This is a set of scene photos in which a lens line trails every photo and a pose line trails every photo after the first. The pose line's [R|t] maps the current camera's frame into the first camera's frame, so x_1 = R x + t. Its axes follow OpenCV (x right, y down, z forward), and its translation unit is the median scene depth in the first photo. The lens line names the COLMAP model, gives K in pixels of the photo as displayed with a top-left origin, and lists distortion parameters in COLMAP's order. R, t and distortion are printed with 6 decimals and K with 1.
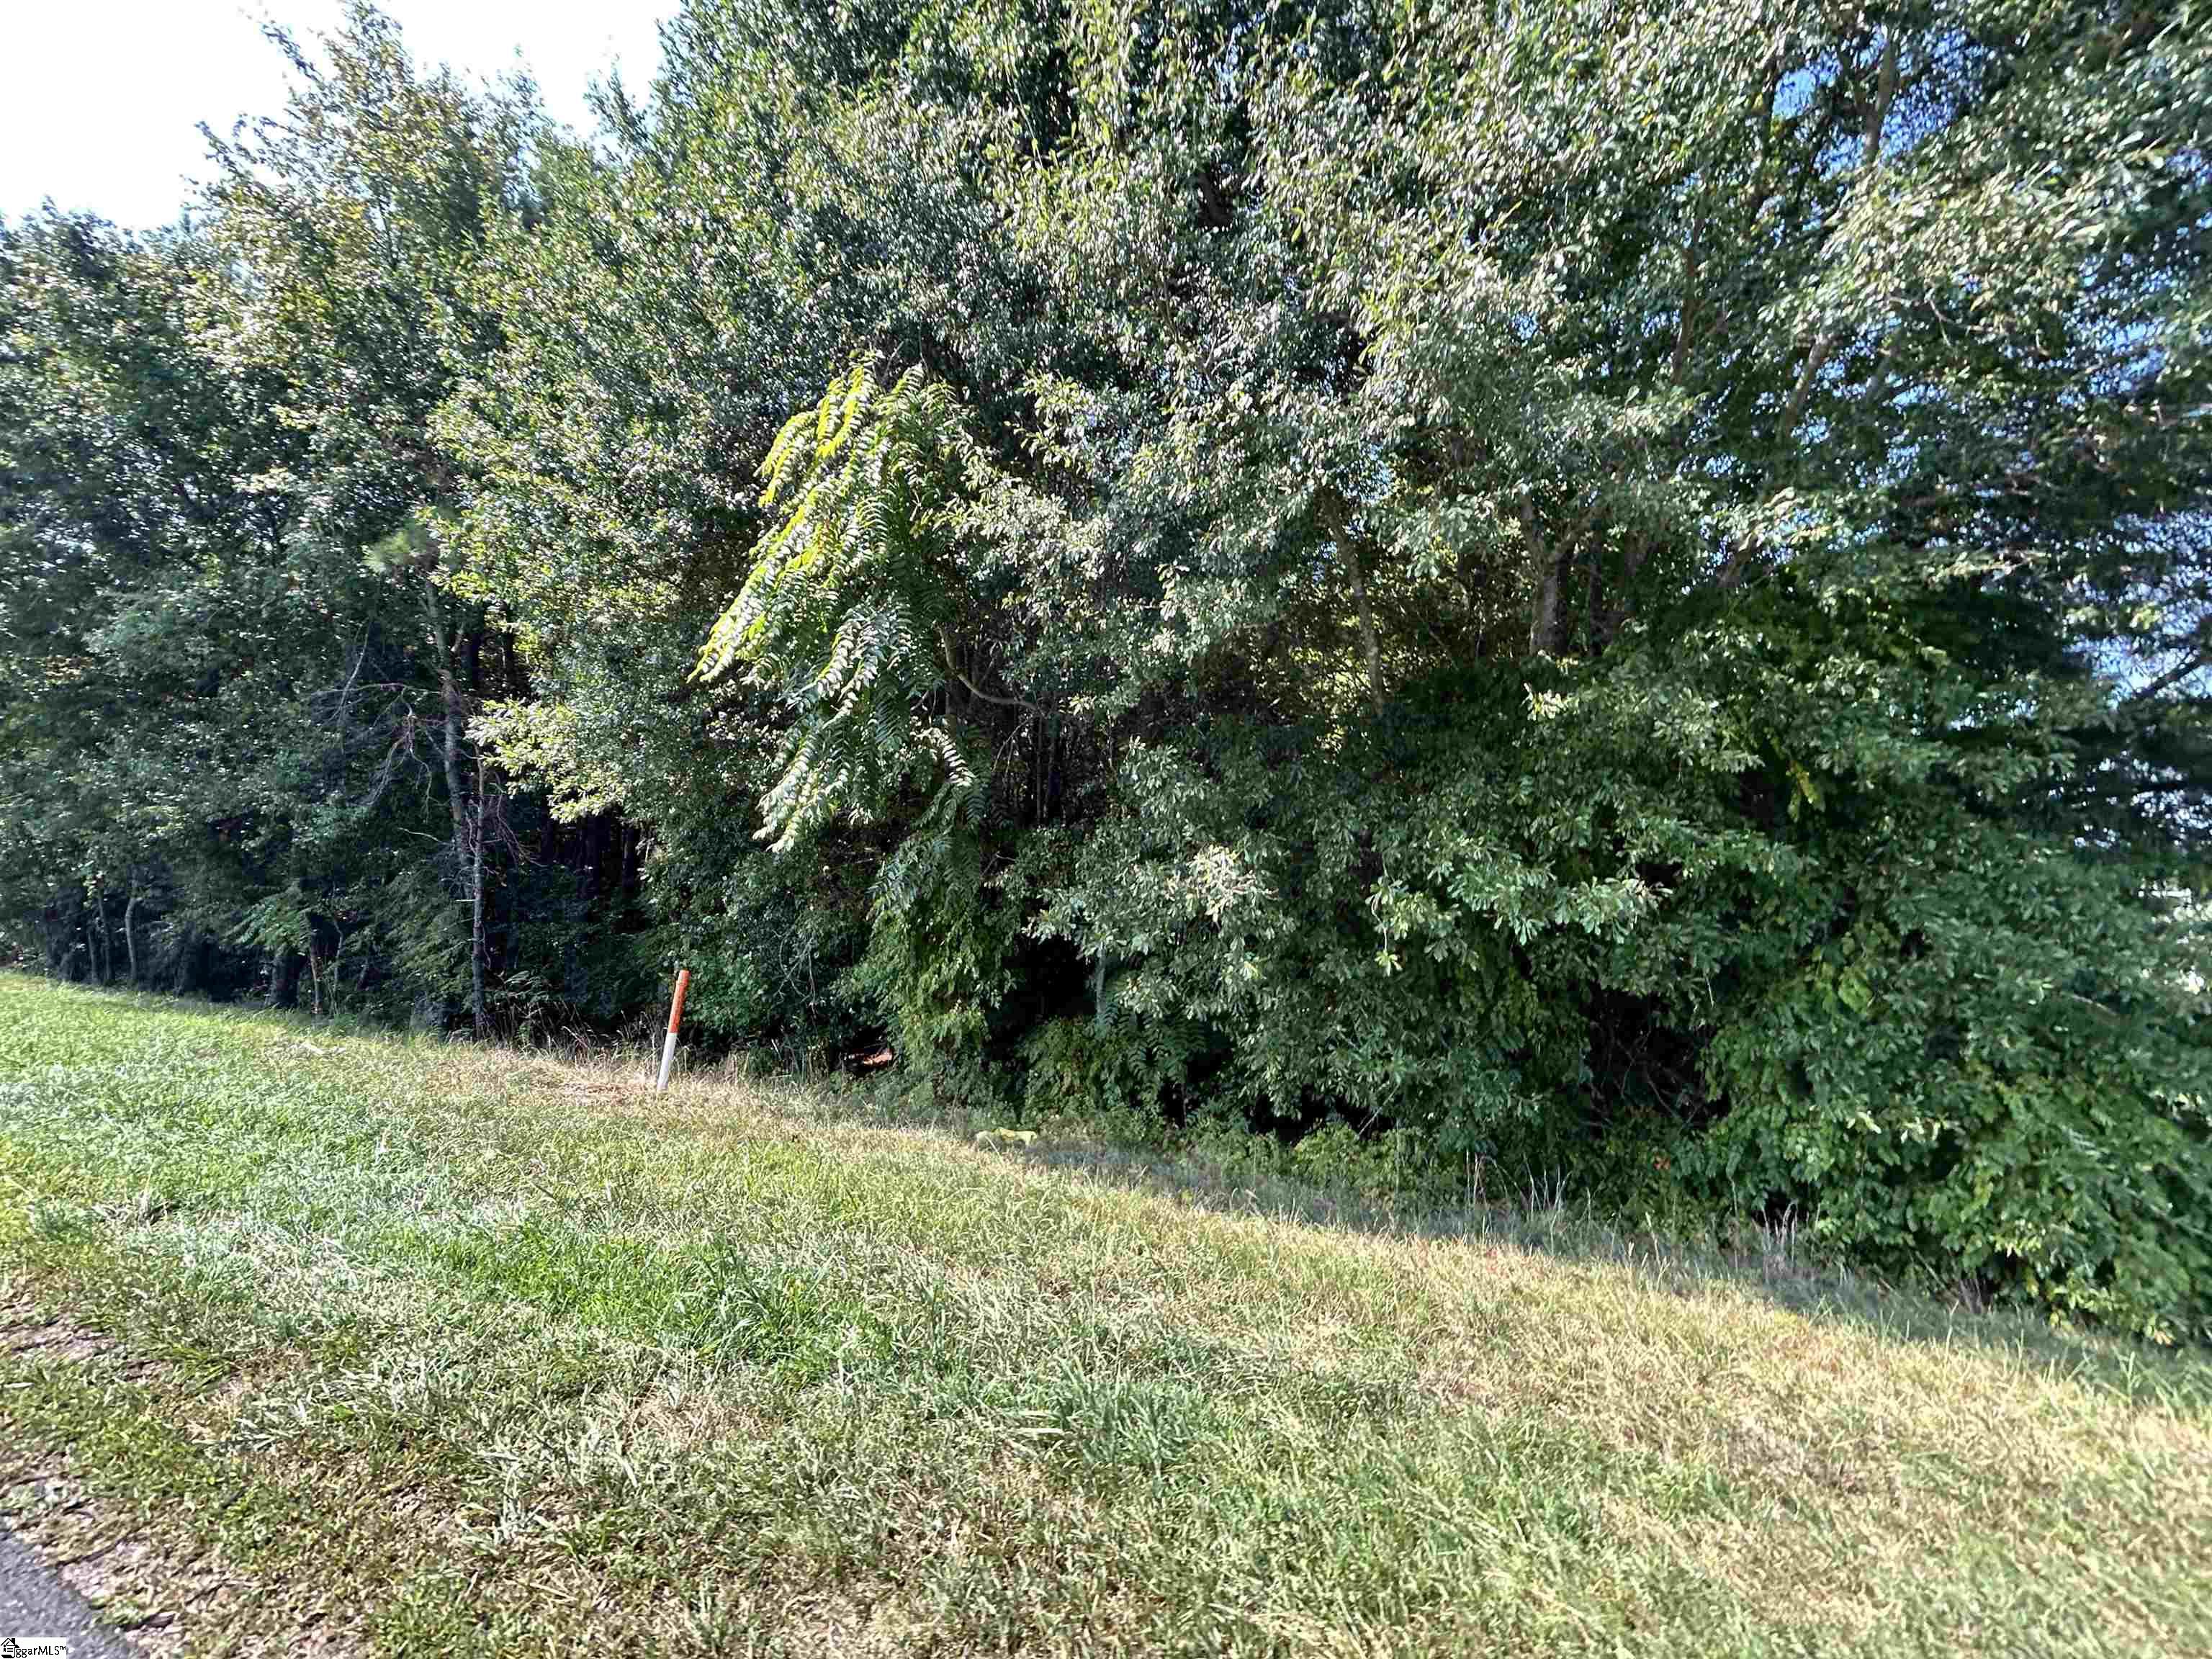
lens RADIAL K [[896.7, 0, 1106.0], [0, 896.7, 829.5], [0, 0, 1]] dist [-0.000975, -0.001105]
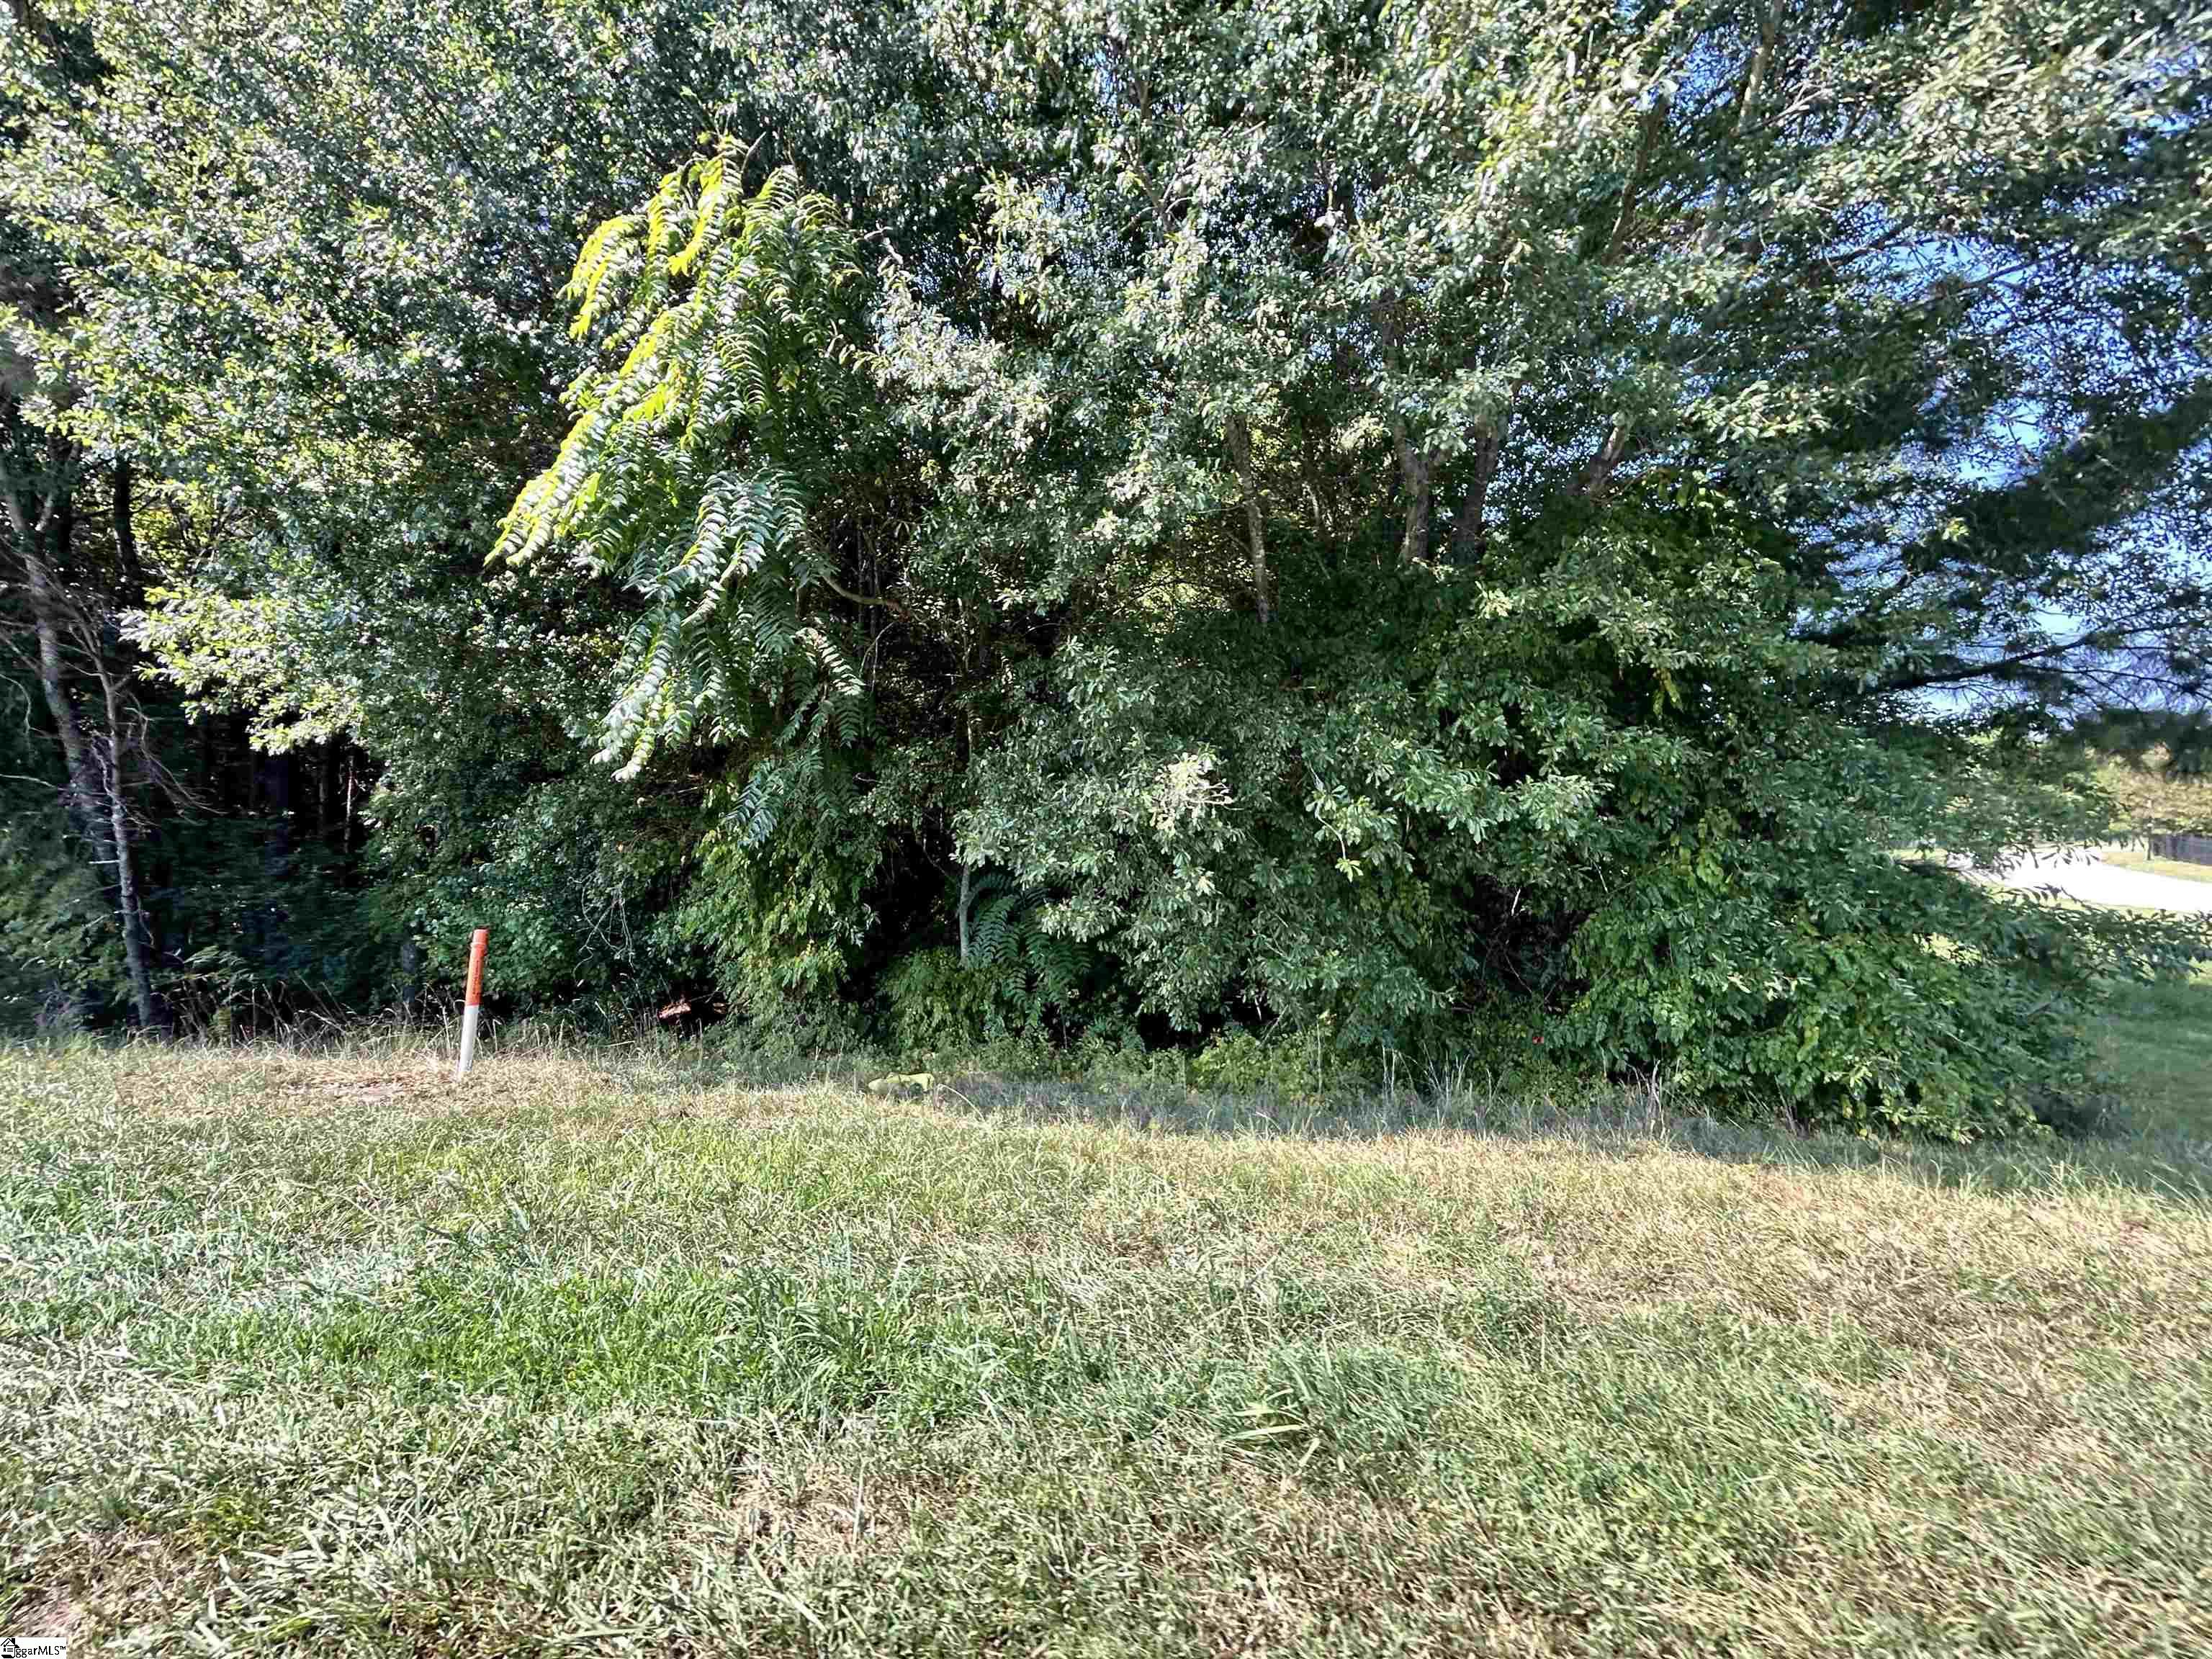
lens RADIAL K [[903.7, 0, 1106.0], [0, 903.7, 829.5], [0, 0, 1]] dist [-0.001431, 0.000568]
pose [[0.969114, -0.046797, 0.242134, -0.133076], [0.025711, 0.995653, 0.089524, 0.007949], [-0.245271, -0.080534, 0.966104, 0.084313]]
